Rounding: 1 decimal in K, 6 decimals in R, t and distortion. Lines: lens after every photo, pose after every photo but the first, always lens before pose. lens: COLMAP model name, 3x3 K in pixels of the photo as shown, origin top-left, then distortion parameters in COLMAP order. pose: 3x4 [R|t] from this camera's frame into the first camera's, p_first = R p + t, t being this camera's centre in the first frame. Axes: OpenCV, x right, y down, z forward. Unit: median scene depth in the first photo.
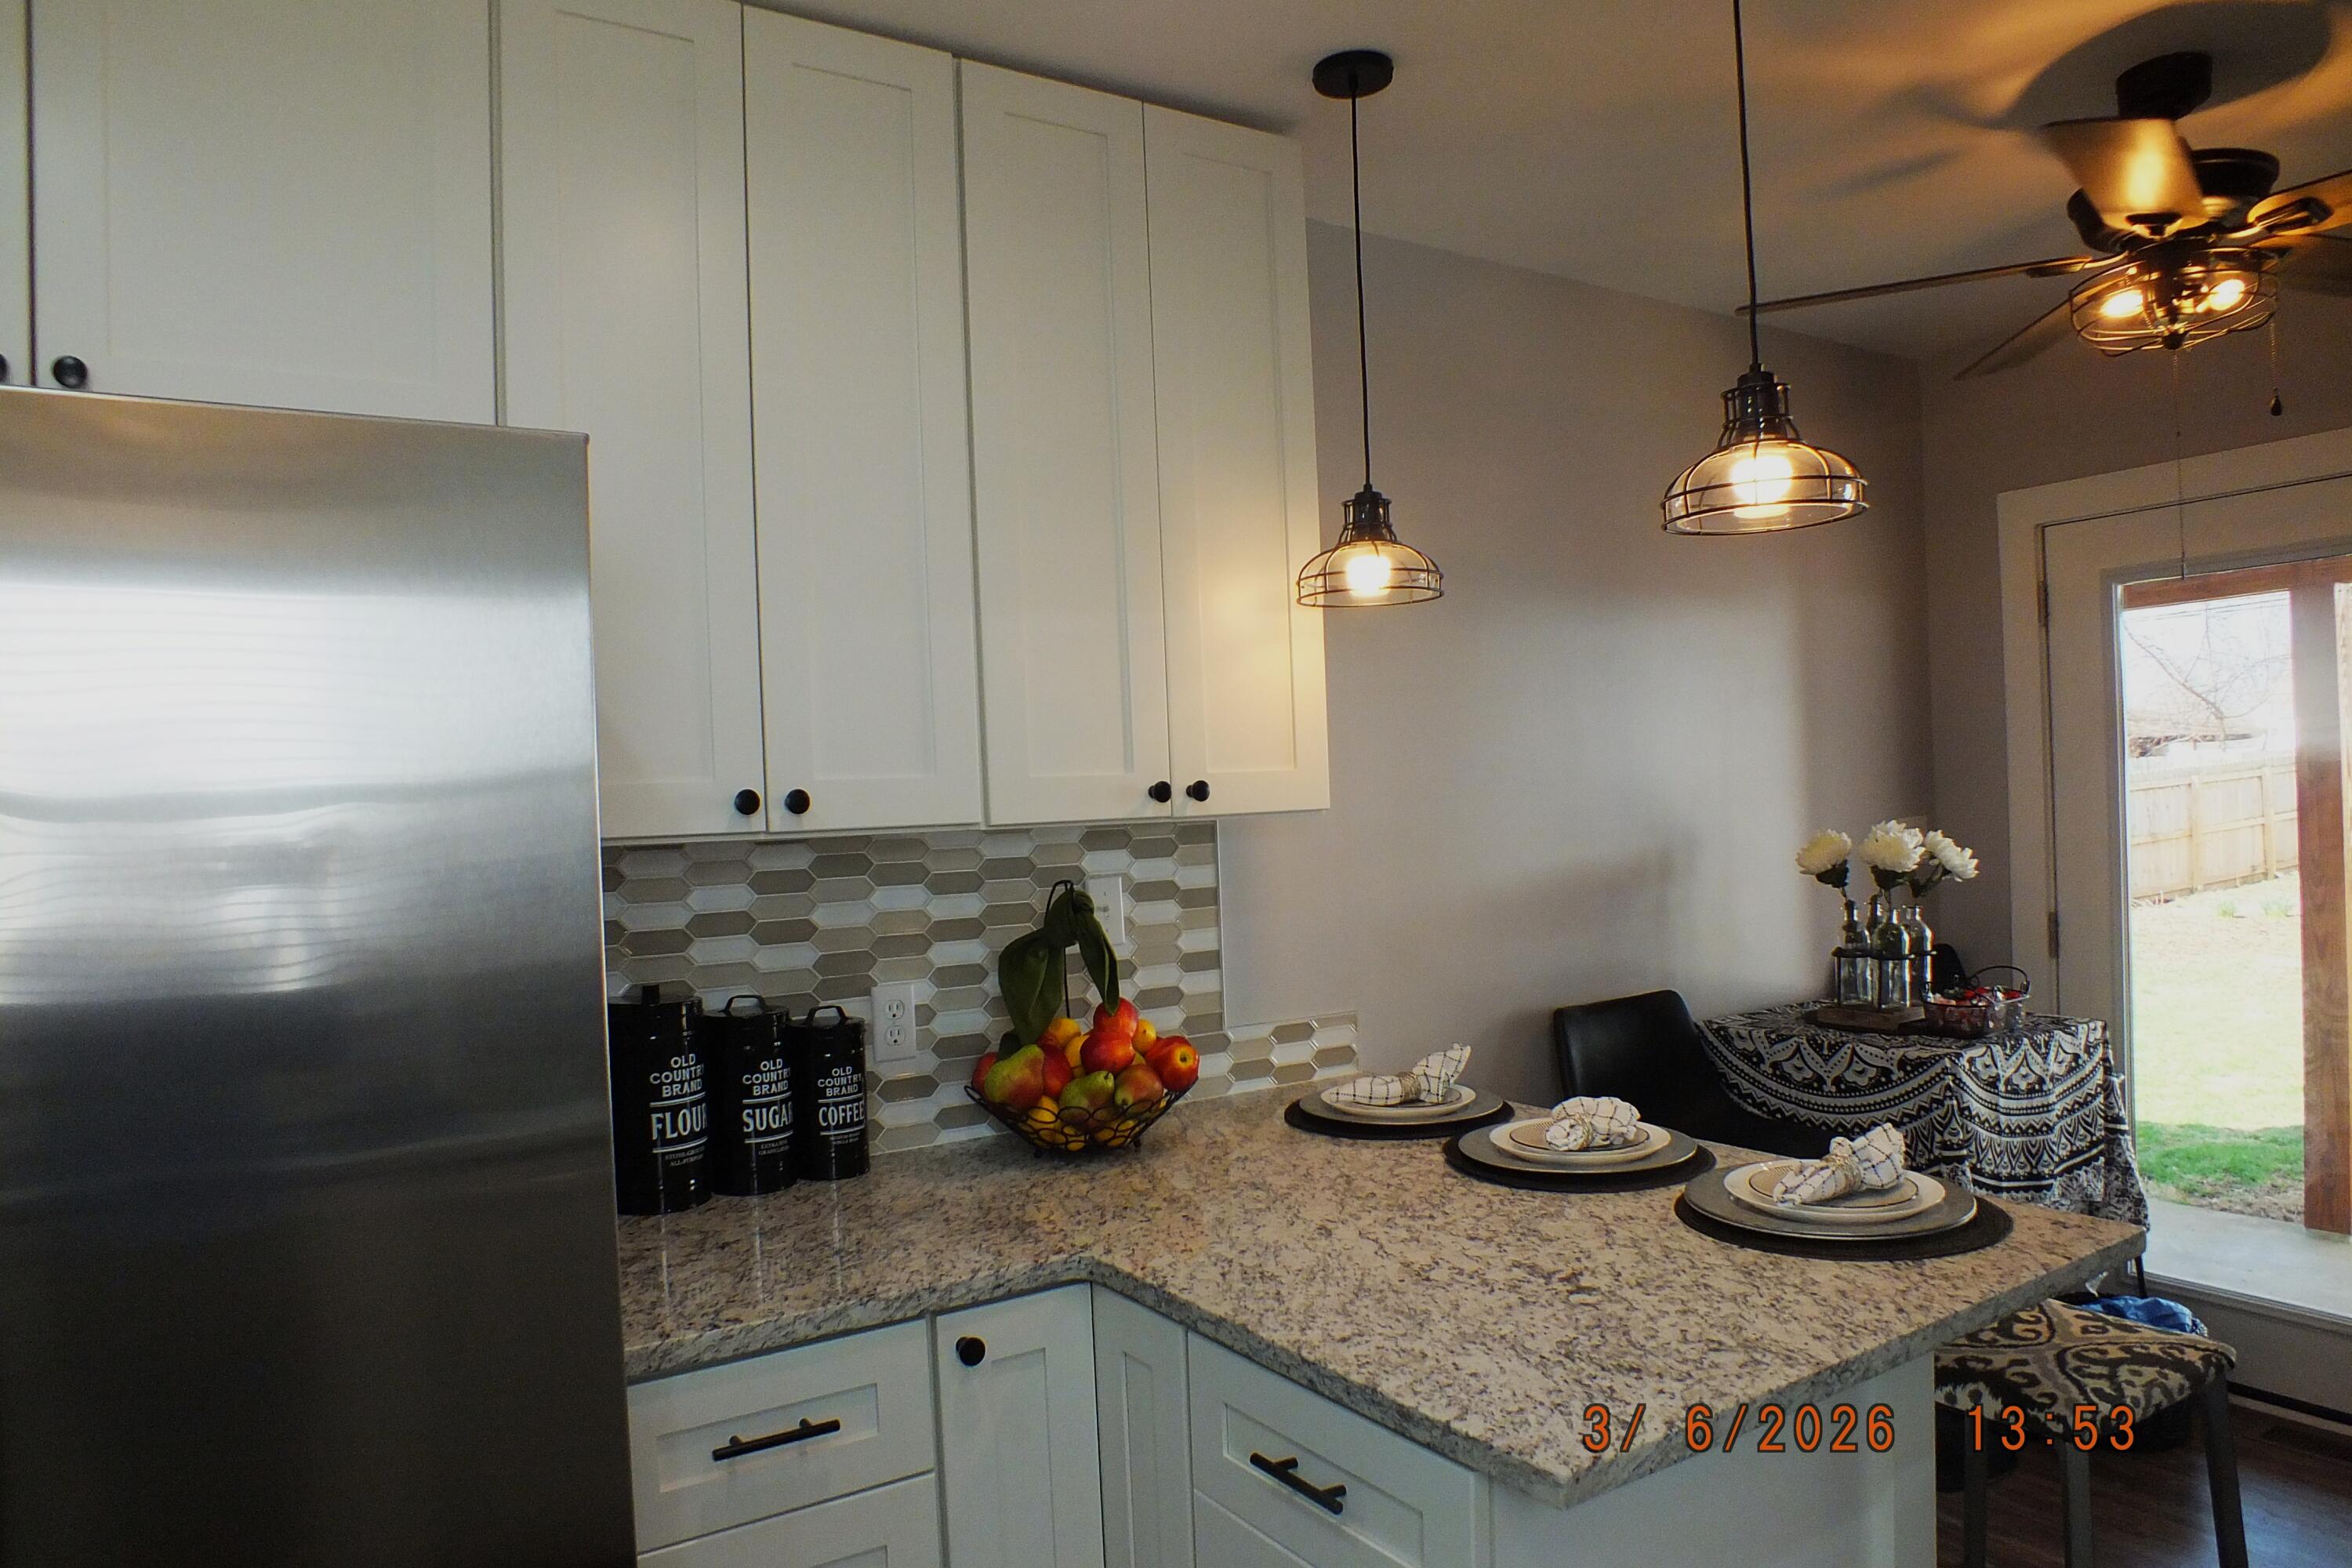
lens RADIAL K [[1506.8, 0, 1176.0], [0, 1506.8, 784.0], [0, 0, 1]] dist [-0.075321, 0.001138]
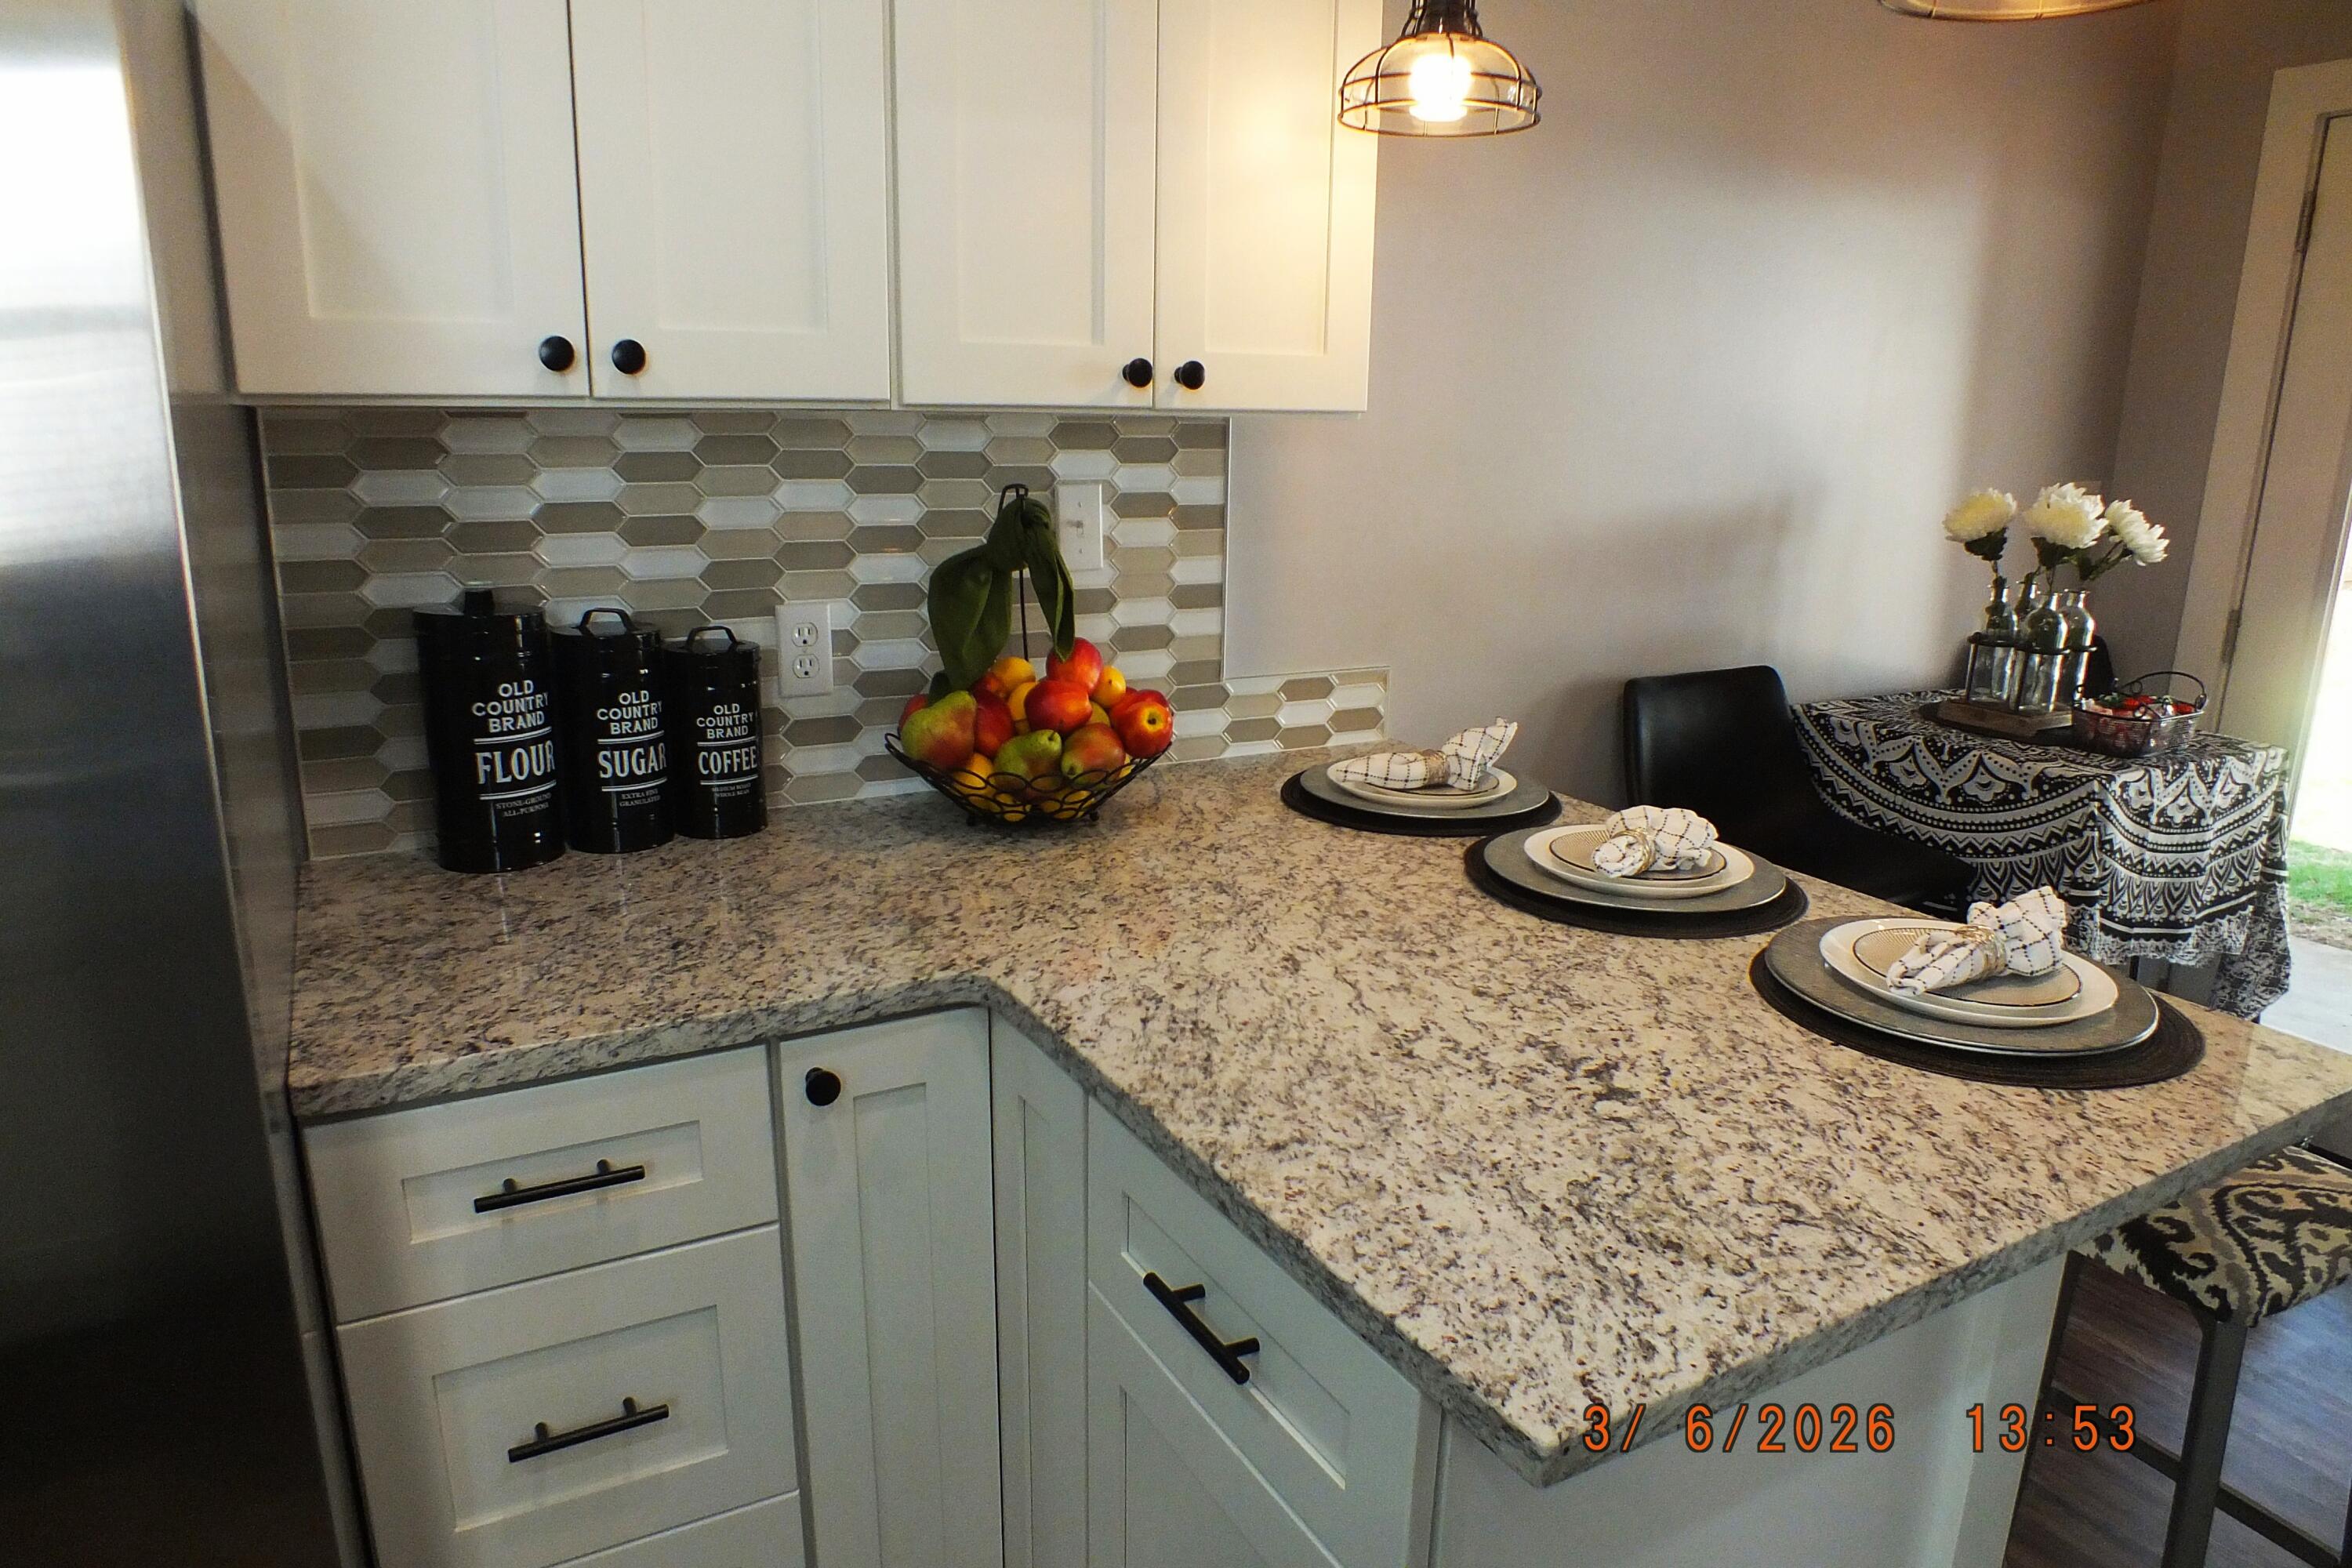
lens RADIAL K [[1505.8, 0, 1185.2], [0, 1505.8, 795.6], [0, 0, 1]] dist [-0.067274, 0.013994]
pose [[0.996912, 0.070626, -0.034329, 0.054464], [-0.059236, 0.963331, 0.261695, 0.011114], [0.051553, -0.258853, 0.964540, 0.223814]]
